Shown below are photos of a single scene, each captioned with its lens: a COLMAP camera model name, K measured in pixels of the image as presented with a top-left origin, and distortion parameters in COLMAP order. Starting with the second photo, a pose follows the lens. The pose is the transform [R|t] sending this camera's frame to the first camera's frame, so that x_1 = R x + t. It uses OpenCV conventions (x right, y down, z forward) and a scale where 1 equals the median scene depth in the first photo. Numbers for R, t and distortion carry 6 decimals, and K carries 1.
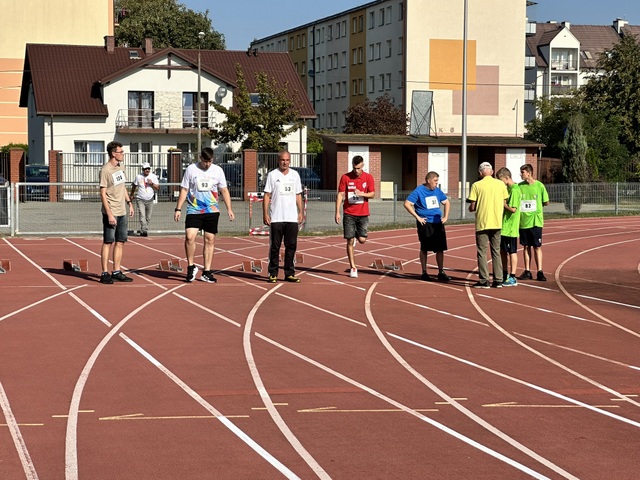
lens RADIAL K [[1468.3, 0, 320.0], [0, 1468.3, 240.0], [0, 0, 1]] dist [-0.056042, 3.923165]
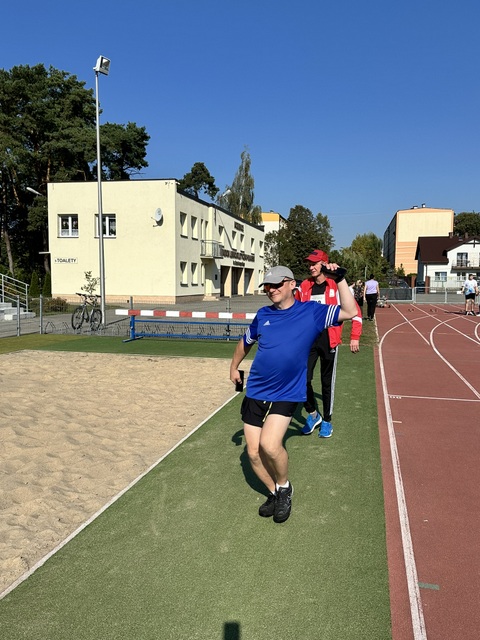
lens RADIAL K [[573.1, 0, 240.0], [0, 573.1, 320.0], [0, 0, 1]] dist [0.068762, -0.005902]
pose [[0.882500, 0.033410, -0.469125, 0.017843], [-0.025458, 0.999405, 0.023284, 0.005024], [0.469624, -0.008605, 0.882825, -0.106124]]
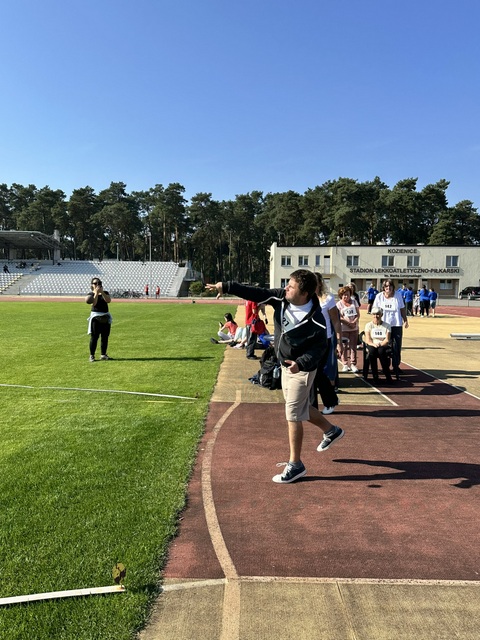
lens RADIAL K [[513.2, 0, 237.0], [0, 513.2, 320.3], [0, 0, 1]] dist [0.144372, -0.253157]
pose [[-0.278636, 0.056566, -0.958730, 0.552754], [-0.057365, 0.995501, 0.075408, -0.016062], [0.958682, 0.076009, -0.274138, 0.369965]]
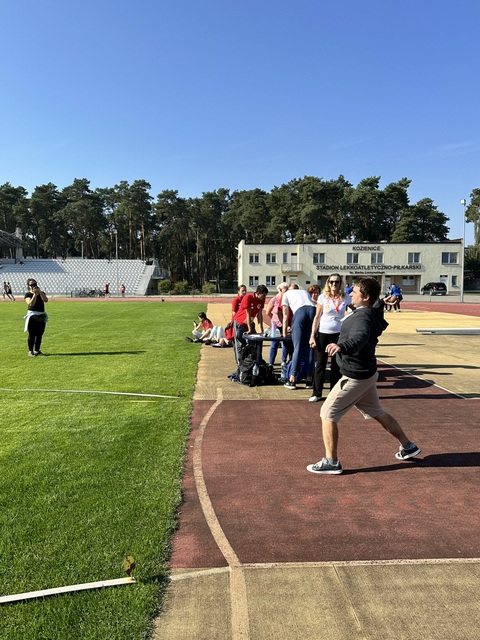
lens RADIAL K [[513.2, 0, 237.0], [0, 513.2, 320.3], [0, 0, 1]] dist [0.144372, -0.253157]
pose [[-0.216863, 0.064734, -0.974053, 0.554876], [-0.049146, 0.995810, 0.077122, -0.016382], [0.974964, 0.064595, -0.212773, 0.368486]]
